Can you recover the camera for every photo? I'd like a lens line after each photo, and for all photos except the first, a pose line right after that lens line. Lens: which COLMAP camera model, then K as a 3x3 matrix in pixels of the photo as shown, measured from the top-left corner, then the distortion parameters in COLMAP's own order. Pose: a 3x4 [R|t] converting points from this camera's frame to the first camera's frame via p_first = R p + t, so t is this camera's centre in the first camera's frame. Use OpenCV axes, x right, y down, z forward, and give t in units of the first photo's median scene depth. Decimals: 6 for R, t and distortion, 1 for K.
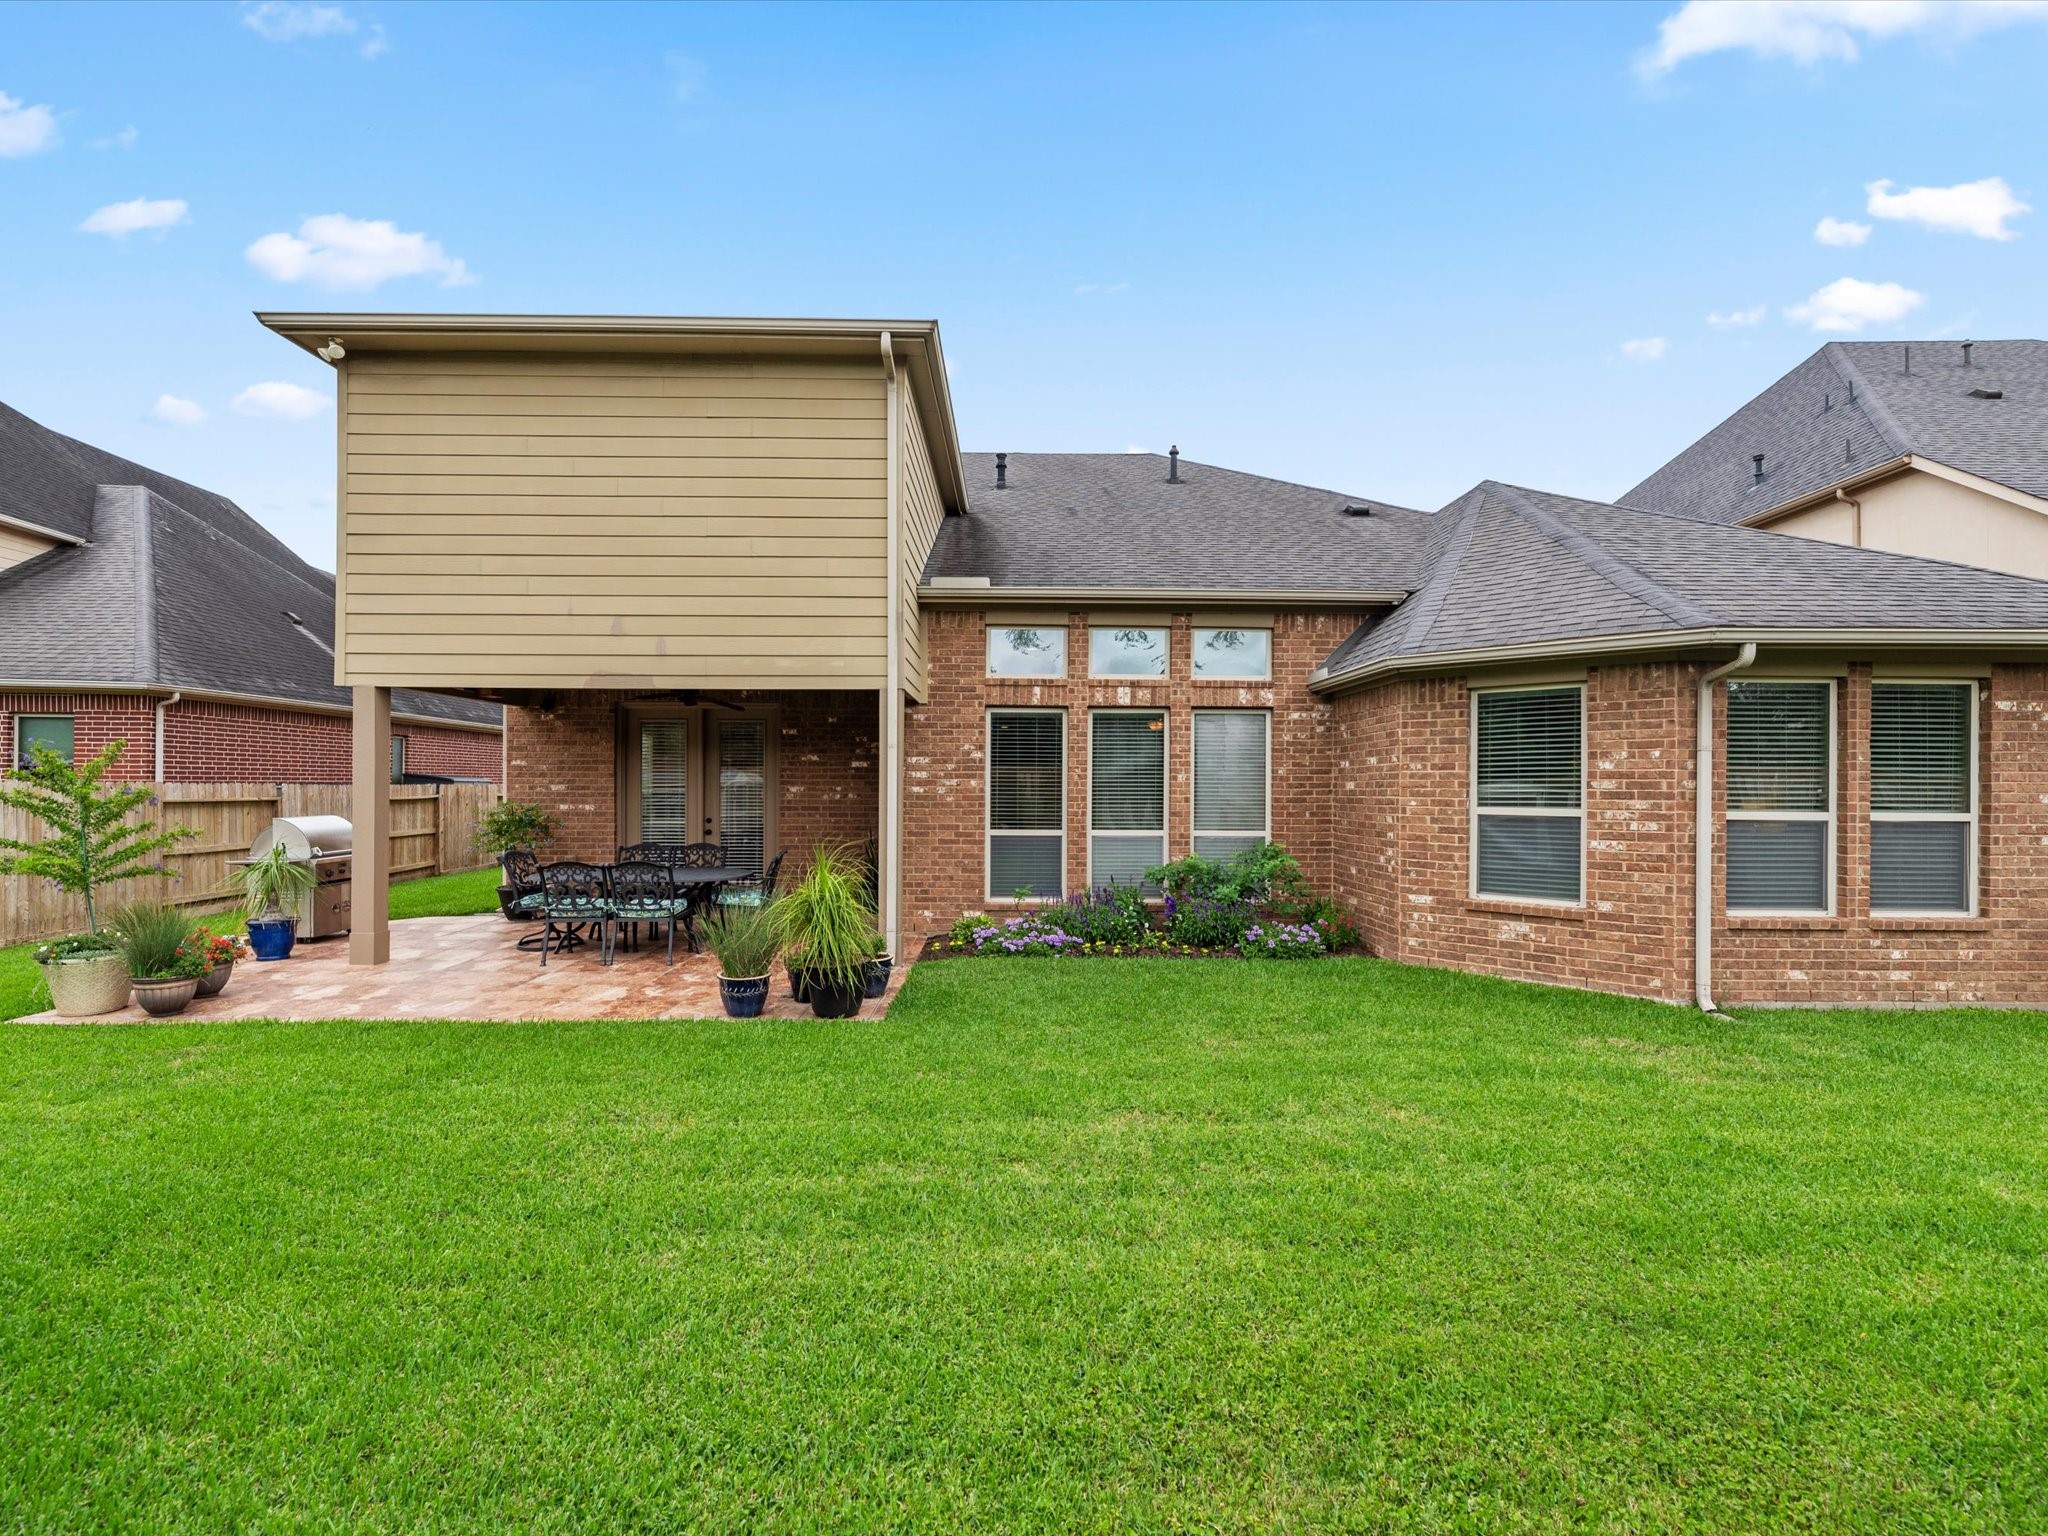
lens RADIAL K [[931.5, 0, 1016.4], [0, 931.5, 780.6], [0, 0, 1]] dist [-0.001688, 0.000102]
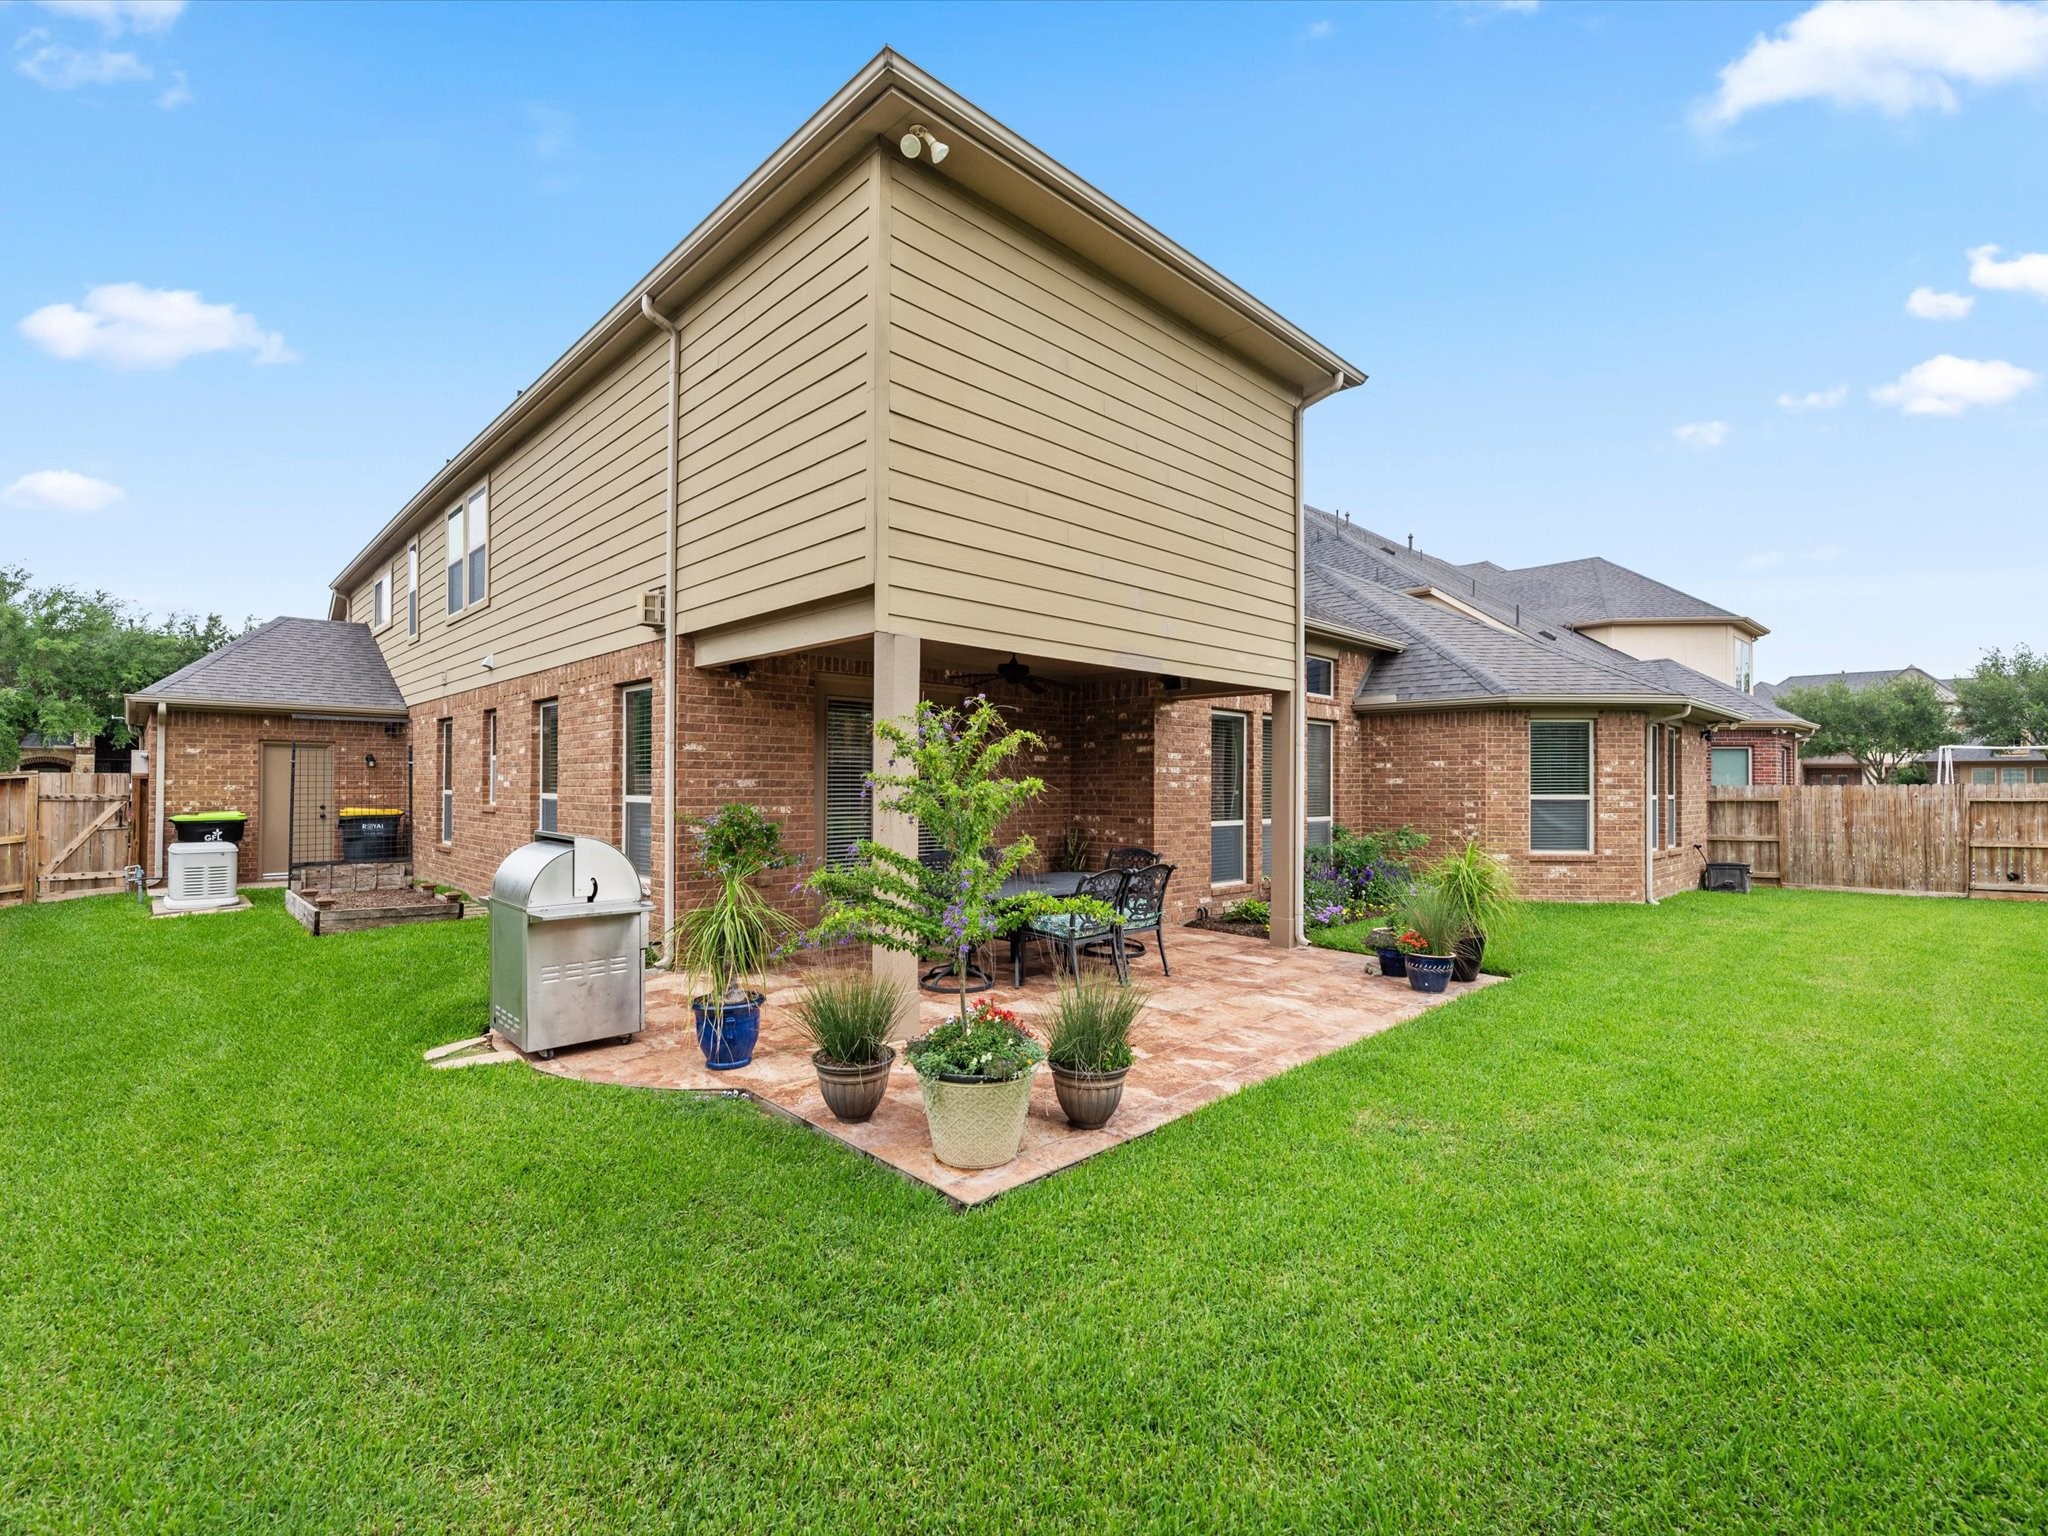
lens RADIAL K [[931.5, 0, 1028.1], [0, 931.5, 773.4], [0, 0, 1]] dist [-0.001688, 0.000102]
pose [[0.717166, 0.005978, 0.696877, -1.316017], [-0.004212, 0.999982, -0.004244, 0.002927], [-0.696890, 0.000108, 0.717178, 0.518515]]
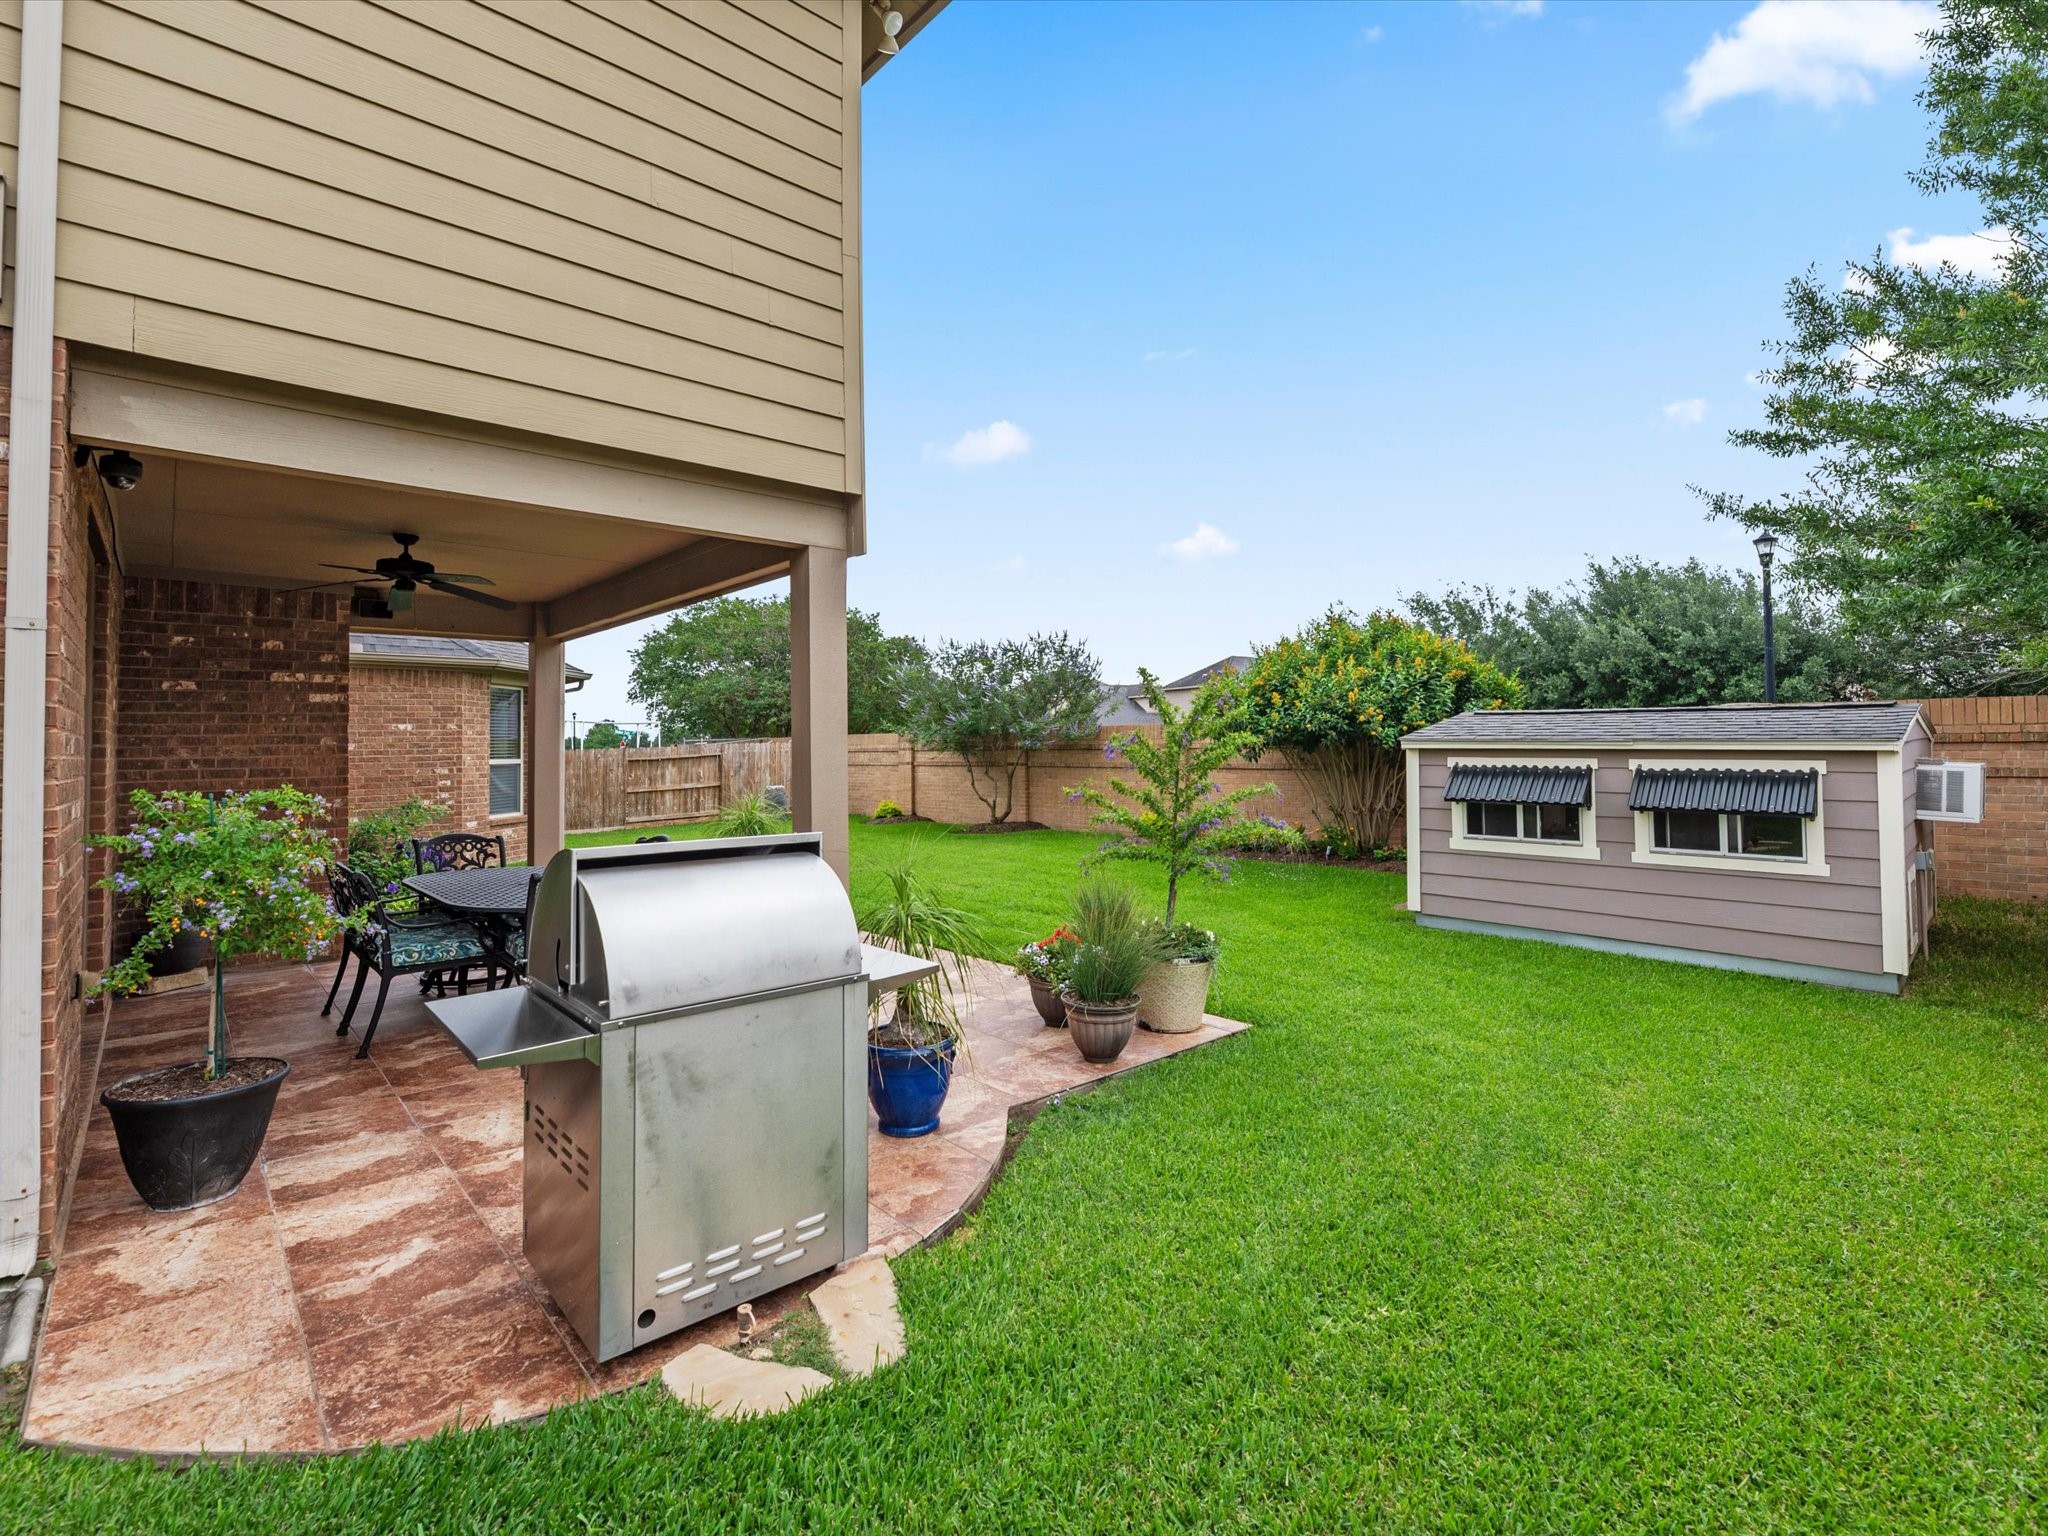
lens RADIAL K [[931.5, 0, 1043.9], [0, 931.5, 752.5], [0, 0, 1]] dist [-0.001688, 0.000102]
pose [[-0.673249, -0.000724, 0.739415, -1.419569], [0.003086, 0.999988, 0.003789, 0.014421], [-0.739409, 0.004833, -0.673239, 1.523083]]
